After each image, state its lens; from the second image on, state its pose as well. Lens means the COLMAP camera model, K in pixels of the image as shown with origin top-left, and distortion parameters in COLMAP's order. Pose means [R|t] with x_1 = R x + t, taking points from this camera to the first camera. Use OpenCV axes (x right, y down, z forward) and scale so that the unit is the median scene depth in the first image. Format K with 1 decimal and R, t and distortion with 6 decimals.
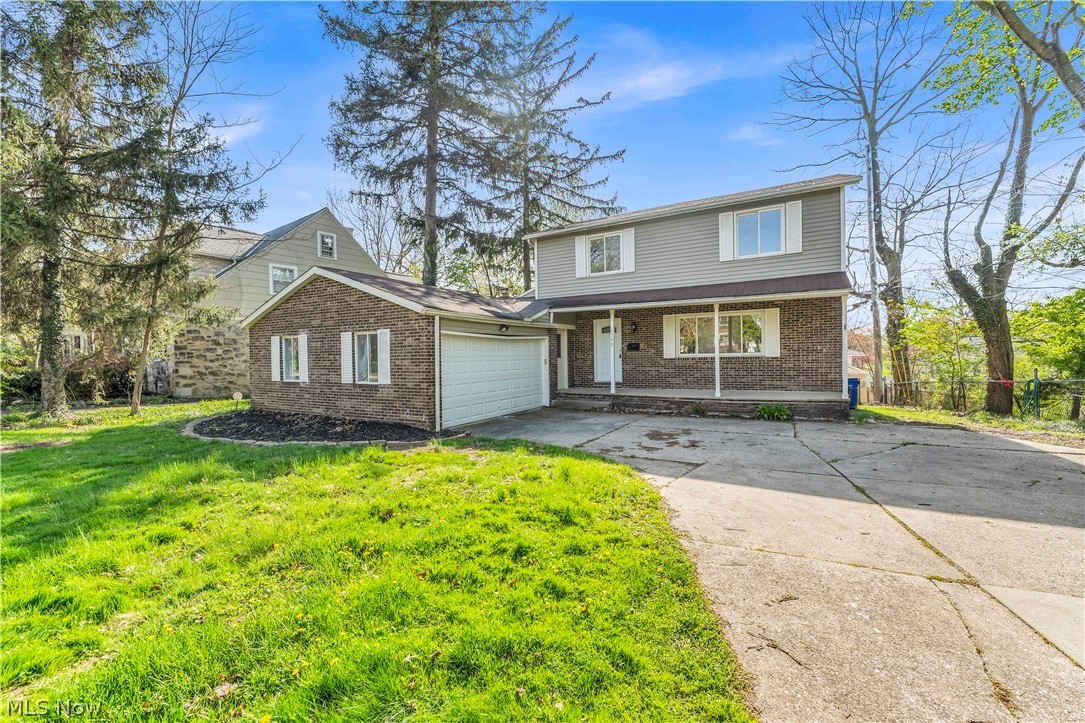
lens RADIAL K [[436.0, 0, 542.4], [0, 436.0, 361.3], [0, 0, 1]] dist [0.000758, -0.000318]
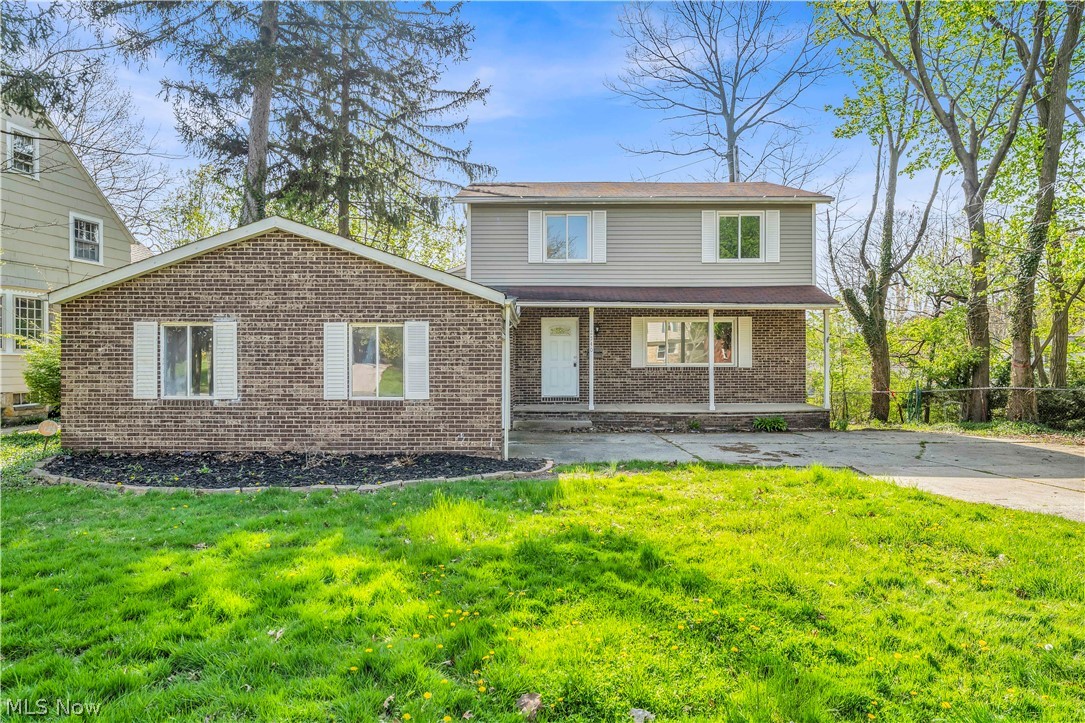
lens RADIAL K [[632.4, 0, 542.8], [0, 632.4, 364.8], [0, 0, 1]] dist [-0.005493, -0.000265]
pose [[0.875077, 0.014492, 0.483768, -0.534603], [-0.008608, 0.999860, -0.014382, 0.007551], [-0.483908, 0.008421, 0.875078, 0.006198]]
